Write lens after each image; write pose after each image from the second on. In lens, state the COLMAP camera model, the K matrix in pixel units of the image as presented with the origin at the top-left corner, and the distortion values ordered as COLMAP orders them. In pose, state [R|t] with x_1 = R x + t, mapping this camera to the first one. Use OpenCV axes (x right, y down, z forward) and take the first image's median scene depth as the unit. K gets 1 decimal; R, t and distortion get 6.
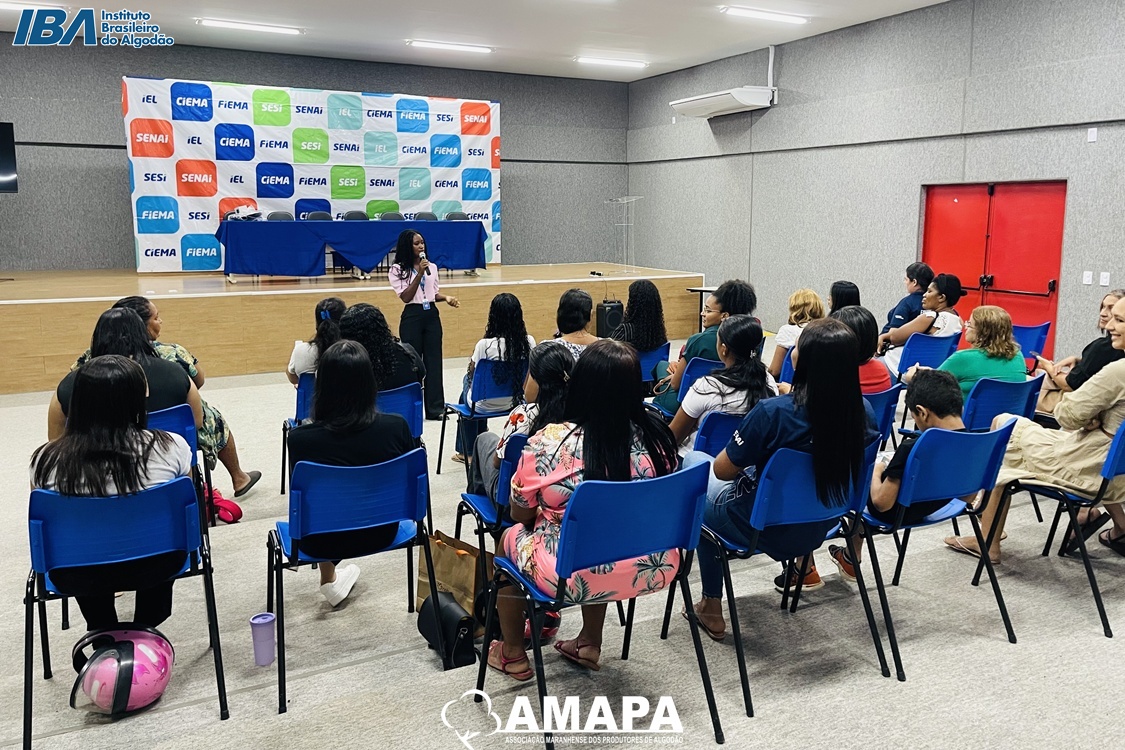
lens RADIAL K [[860.0, 0, 570.6], [0, 860.0, 324.6], [0, 0, 1]] dist [0.059112, -0.074973]
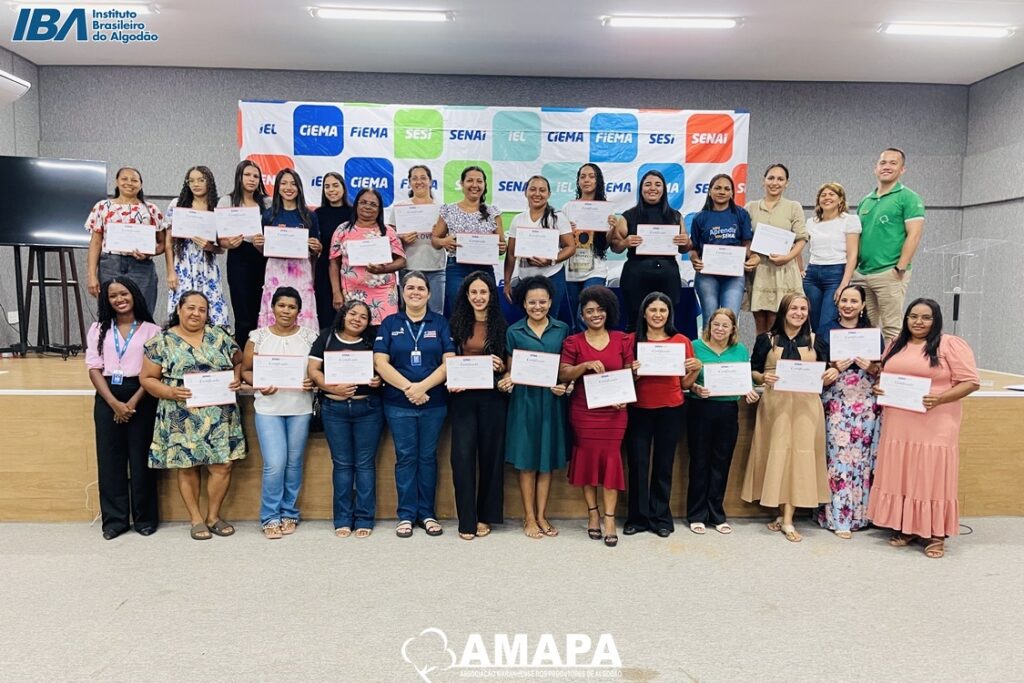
lens RADIAL K [[782.8, 0, 517.8], [0, 782.8, 381.5], [0, 0, 1]] dist [0.059112, -0.074973]
pose [[0.911591, 0.046966, -0.408408, 0.013930], [-0.059042, 0.998111, -0.017003, -0.033971], [0.406838, 0.039613, 0.912641, 0.424997]]
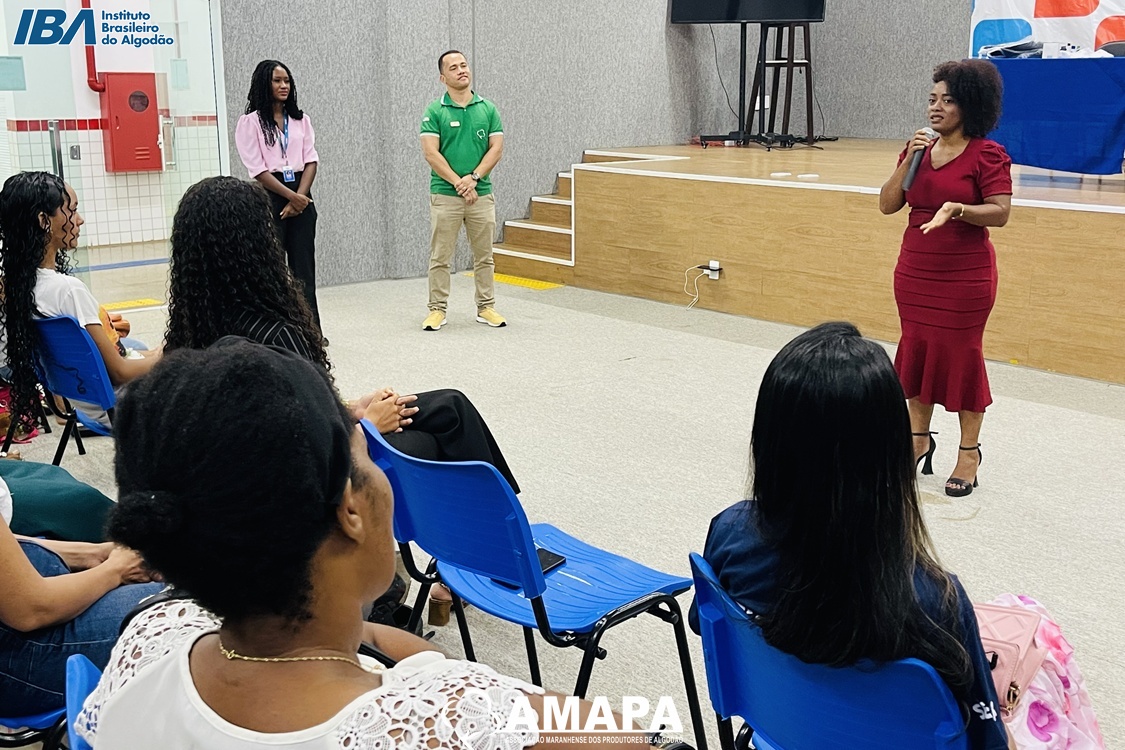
lens RADIAL K [[1286.0, 0, 554.6], [0, 1286.0, 367.0], [0, 0, 1]] dist [0.030021, 0.000000]
pose [[0.240778, 0.214398, -0.946604, 0.298660], [-0.125815, 0.973963, 0.188592, -0.044007], [0.962391, 0.073688, 0.261483, 0.470821]]
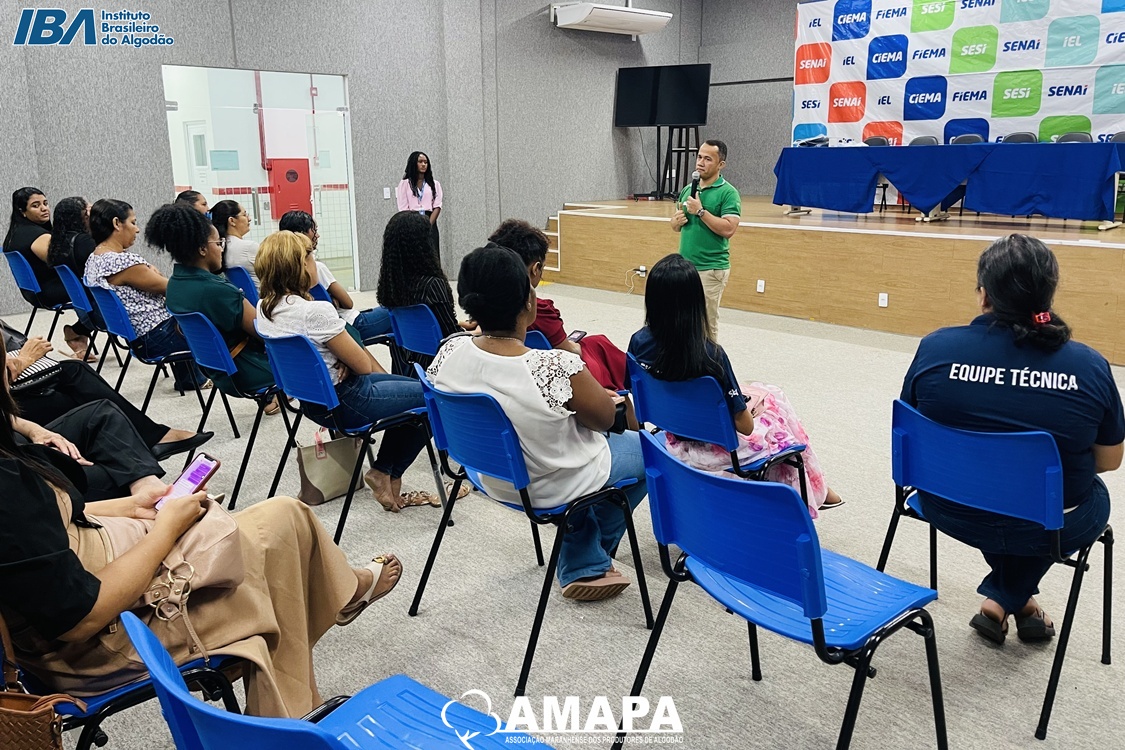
lens RADIAL K [[860.0, 0, 562.4], [0, 860.0, 326.6], [0, 0, 1]] dist [0.059112, -0.074973]
pose [[0.266134, 0.184201, -0.946173, 0.394213], [-0.117071, 0.980482, 0.157951, -0.041536], [0.956800, 0.068734, 0.282504, 0.439193]]
